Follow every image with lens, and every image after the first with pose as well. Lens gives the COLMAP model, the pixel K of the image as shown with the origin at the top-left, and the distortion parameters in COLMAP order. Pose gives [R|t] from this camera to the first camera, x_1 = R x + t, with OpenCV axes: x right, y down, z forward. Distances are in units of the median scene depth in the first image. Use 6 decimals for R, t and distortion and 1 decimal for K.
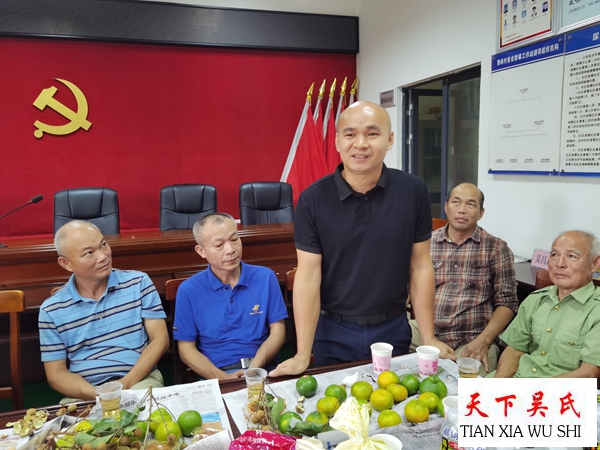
lens RADIAL K [[503.2, 0, 284.8], [0, 503.2, 225.4], [0, 0, 1]] dist [0.035244, 0.001136]
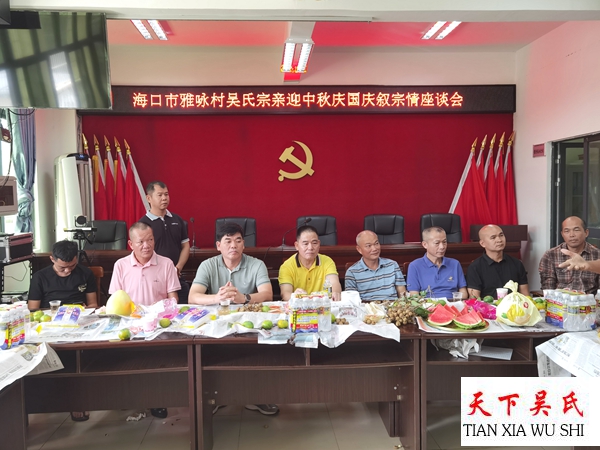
lens RADIAL K [[529.3, 0, 295.1], [0, 529.3, 232.5], [0, 0, 1]] dist [0.028420, 0.002231]
pose [[0.972413, 0.025246, -0.231898, -0.084165], [-0.037763, 0.998050, -0.049694, 0.050138], [0.230191, 0.057081, 0.971470, -0.466099]]
